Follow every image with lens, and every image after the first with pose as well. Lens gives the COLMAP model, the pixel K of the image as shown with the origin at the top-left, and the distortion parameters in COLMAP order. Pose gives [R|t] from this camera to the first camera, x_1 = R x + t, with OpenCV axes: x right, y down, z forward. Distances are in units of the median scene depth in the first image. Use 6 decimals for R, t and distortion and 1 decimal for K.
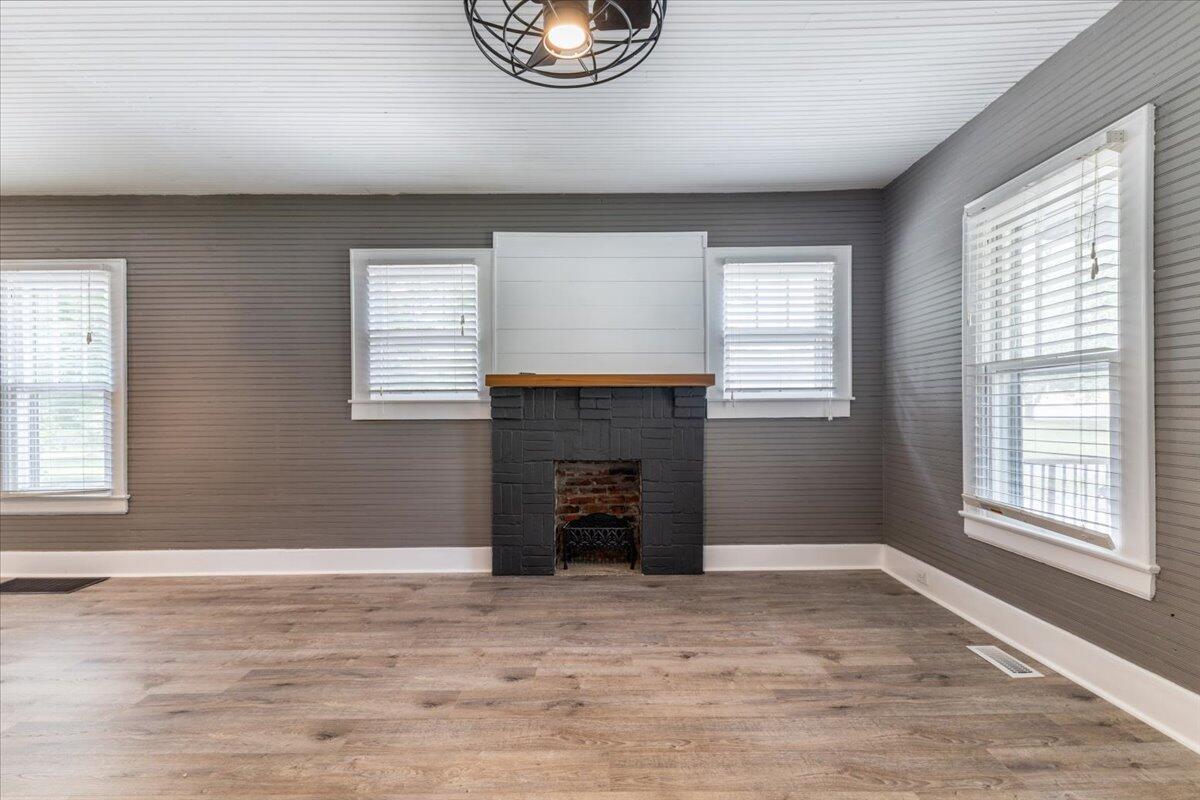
lens RADIAL K [[510.9, 0, 13.1], [0, 510.9, 403.0], [0, 0, 1]] dist [0.002338, 0.000590]
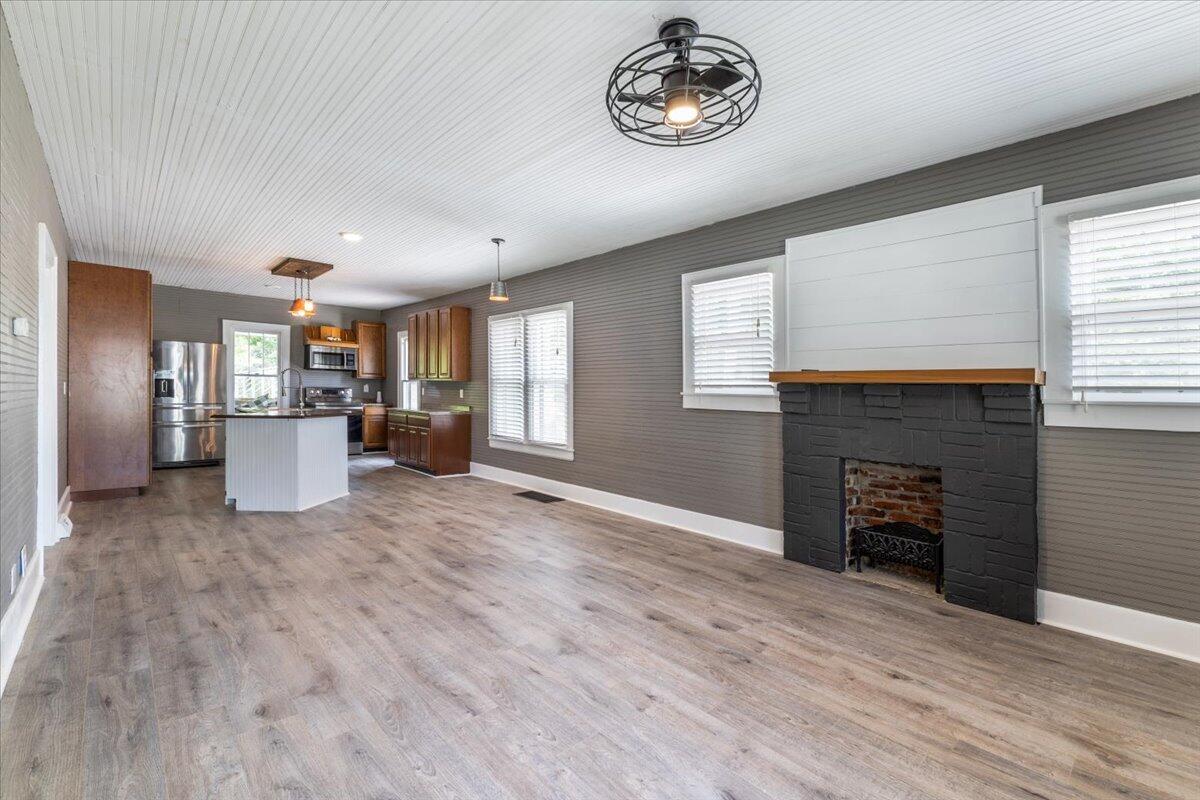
lens RADIAL K [[527.1, 0, 601.4], [0, 527.1, 394.2], [0, 0, 1]] dist [0.001141, 0.000016]
pose [[0.665912, 0.022384, -0.745695, 1.512171], [-0.023826, 0.999678, 0.008732, -0.007914], [0.745650, 0.011952, 0.666231, -0.026326]]
